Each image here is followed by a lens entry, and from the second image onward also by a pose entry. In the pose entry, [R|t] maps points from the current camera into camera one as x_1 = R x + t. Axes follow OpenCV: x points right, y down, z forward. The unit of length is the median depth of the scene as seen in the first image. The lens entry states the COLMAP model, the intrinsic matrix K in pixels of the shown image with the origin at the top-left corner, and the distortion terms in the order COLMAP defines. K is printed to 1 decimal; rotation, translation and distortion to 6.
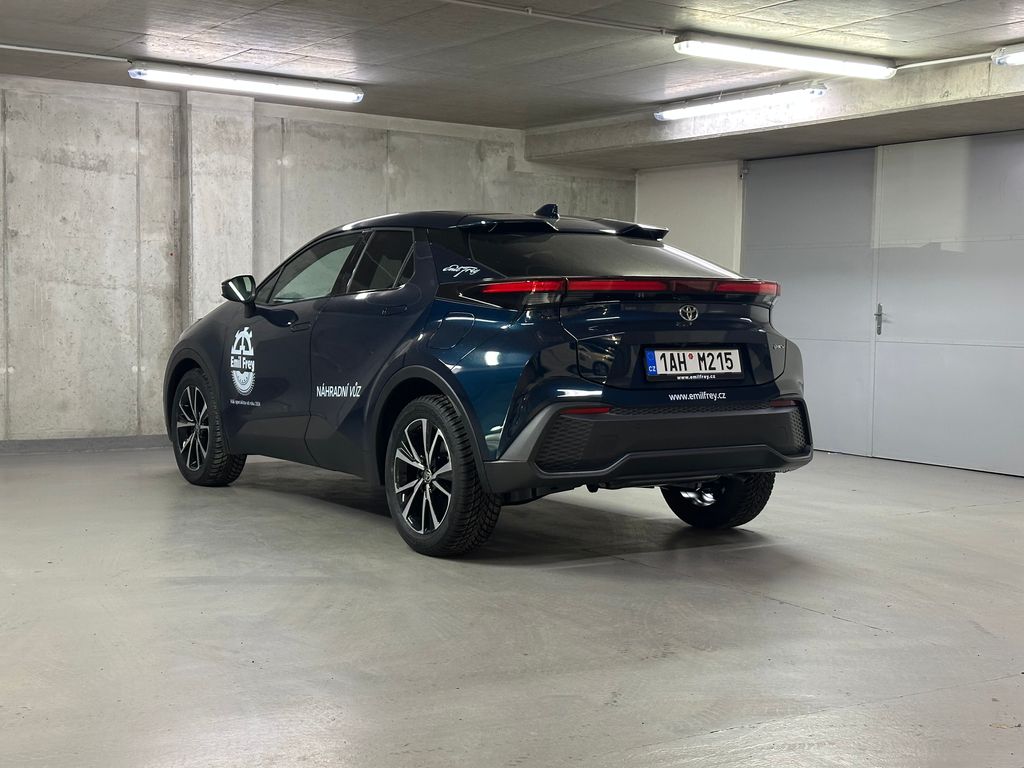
lens RADIAL K [[1398.5, 0, 515.4], [0, 1398.5, 389.0], [0, 0, 1]] dist [0.112553, 0.000000]
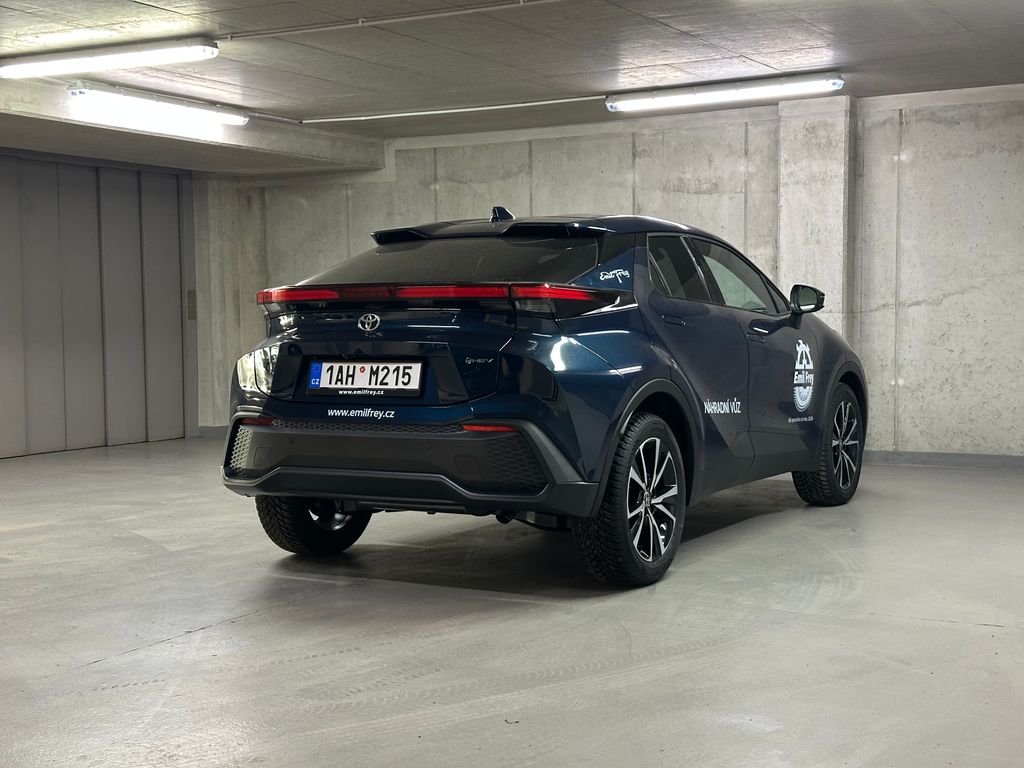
lens RADIAL K [[1398.5, 0, 514.8], [0, 1398.5, 381.6], [0, 0, 1]] dist [0.112553, 0.000000]
pose [[0.450488, 0.021906, -0.892513, 0.582443], [-0.035798, 0.999338, 0.006460, -0.014649], [0.892064, 0.029040, 0.450975, 0.398864]]
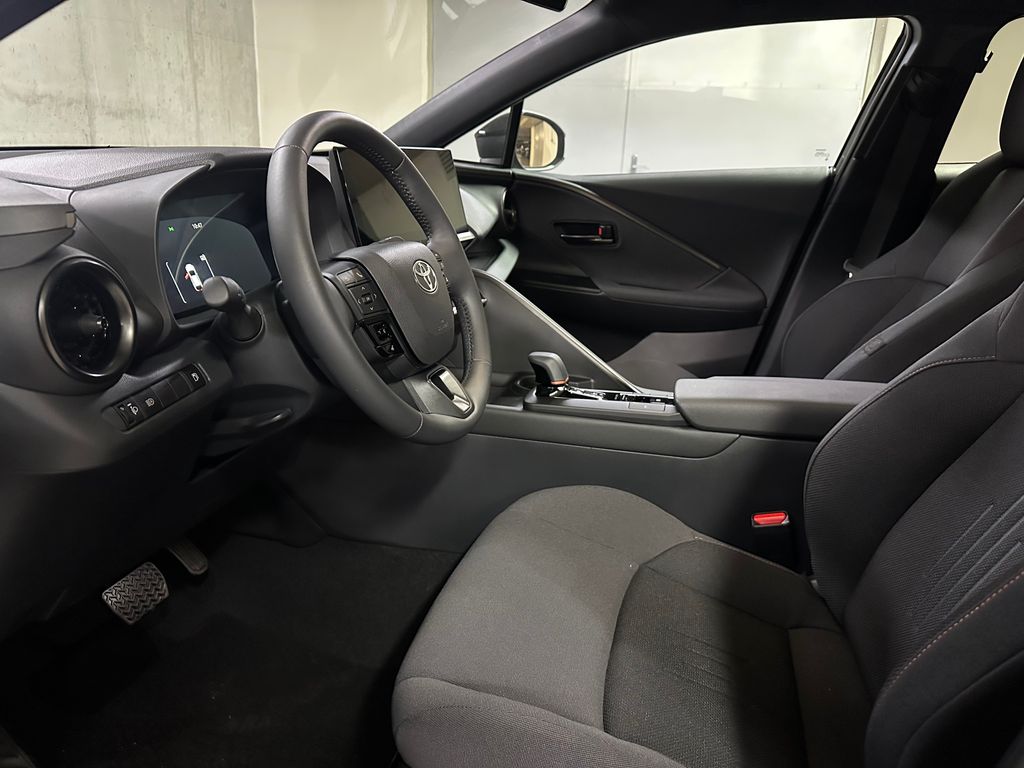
lens RADIAL K [[721.1, 0, 508.3], [0, 721.1, 386.3], [0, 0, 1]] dist [0.006616, -0.017792]
pose [[0.759296, -0.190092, 0.622362, -0.130120], [0.016008, 0.961550, 0.274162, -0.047506], [-0.650549, -0.198208, 0.733144, 0.705613]]
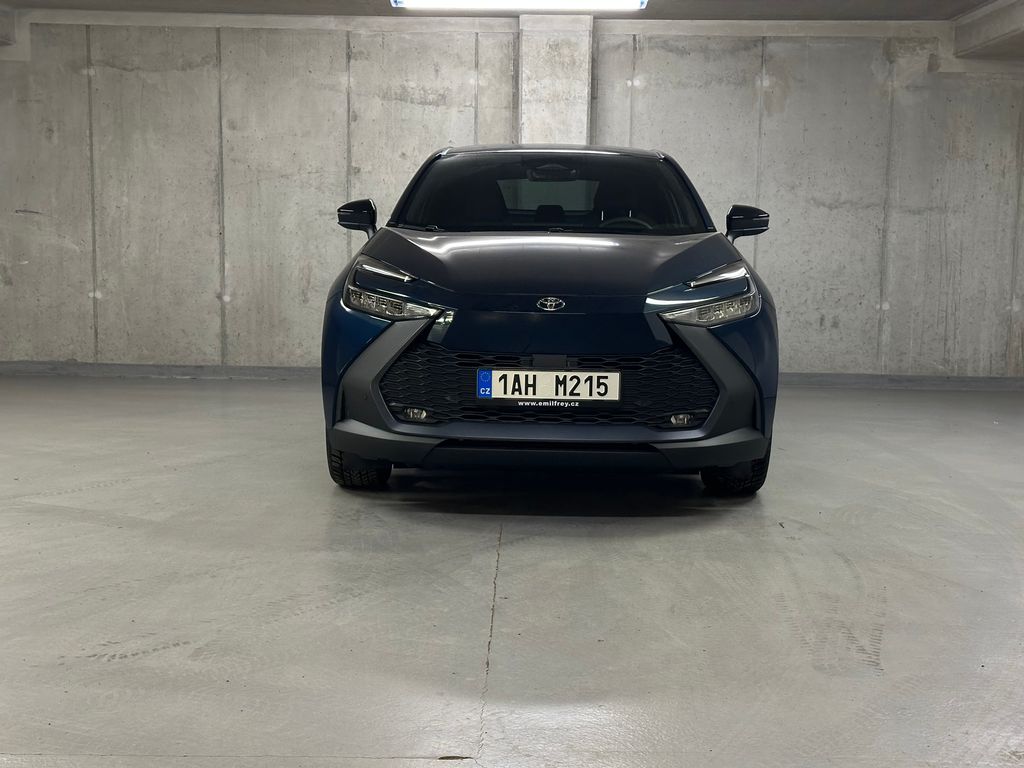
lens RADIAL K [[1398.5, 0, 512.0], [0, 1398.5, 376.8], [0, 0, 1]] dist [0.112553, 0.000000]
pose [[0.826708, 0.050441, -0.560366, 0.320745], [-0.031967, 0.998575, 0.042726, -0.005025], [0.561723, -0.017409, 0.827142, 0.198670]]
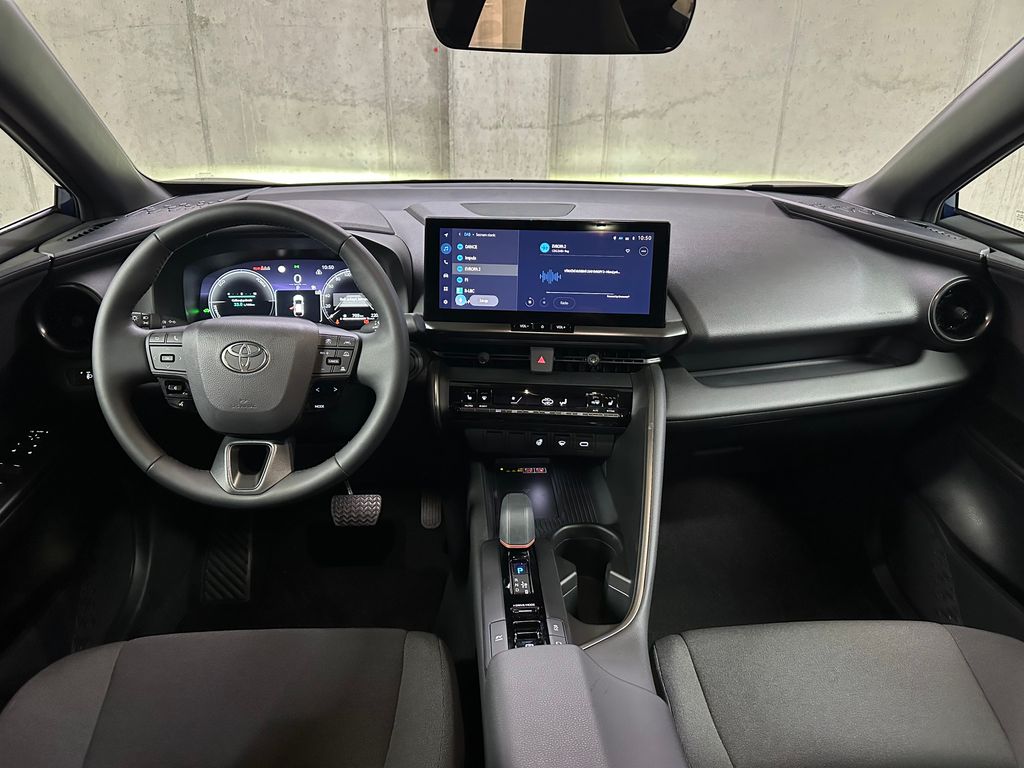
lens RADIAL K [[721.1, 0, 511.2], [0, 721.1, 377.6], [0, 0, 1]] dist [0.006616, -0.017792]
pose [[0.863308, 0.193638, -0.466052, -0.025636], [-0.033997, 0.943679, 0.329110, -0.064962], [0.503532, -0.268279, 0.821269, 0.719773]]
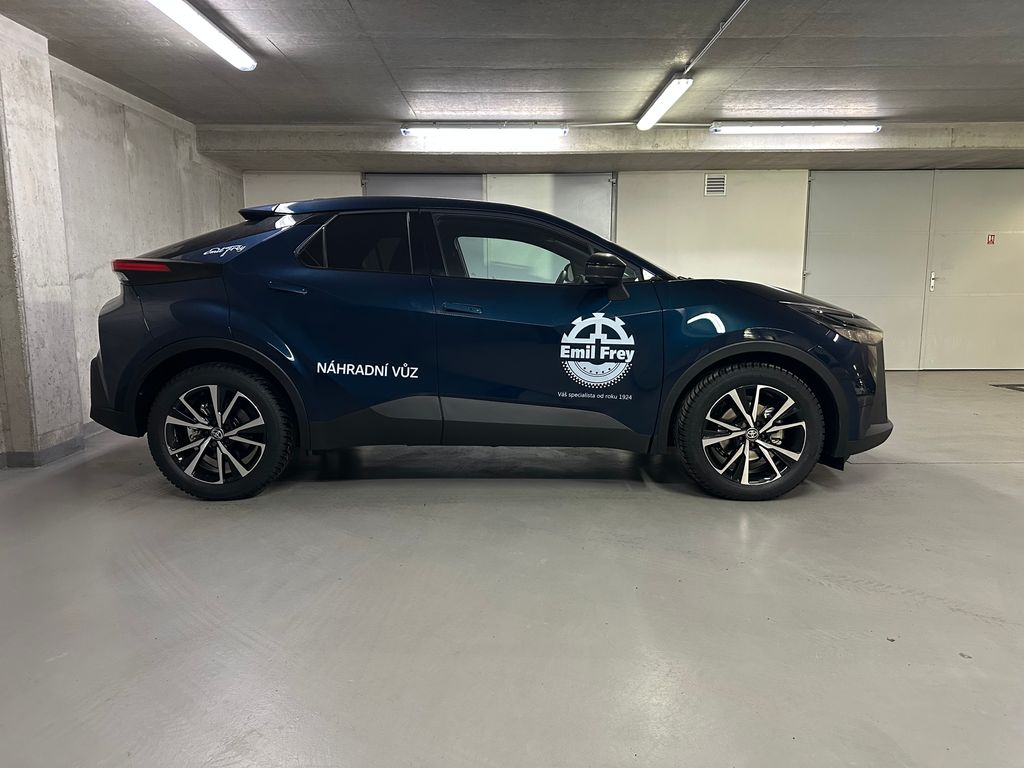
lens RADIAL K [[721.1, 0, 506.5], [0, 721.1, 387.8], [0, 0, 1]] dist [0.006616, -0.017792]
pose [[0.558972, -0.144381, 0.816520, -0.428041], [0.063703, 0.989291, 0.131322, -0.042337], [-0.826736, -0.021391, 0.562184, 0.553215]]
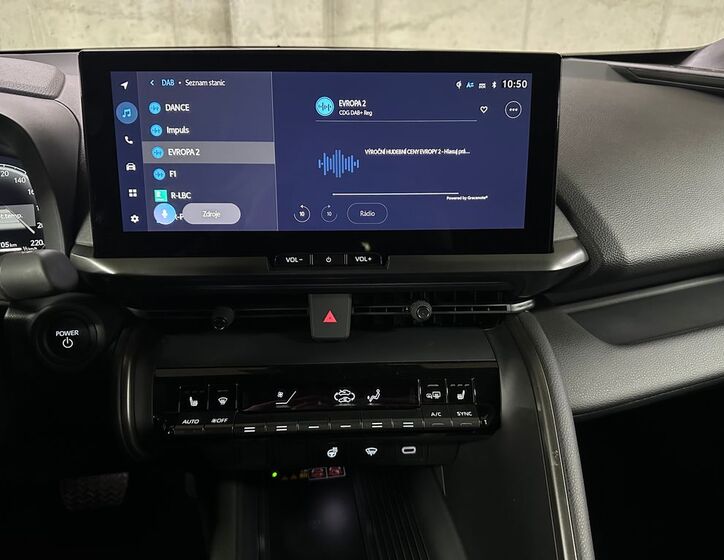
lens RADIAL K [[533.6, 0, 363.1], [0, 533.6, 273.9], [0, 0, 1]] dist [-0.018529, -0.001870]
pose [[0.915998, 0.169485, -0.363623, -0.053538], [-0.026485, 0.929949, 0.366733, -0.052059], [0.400307, -0.326296, 0.856321, 0.773974]]
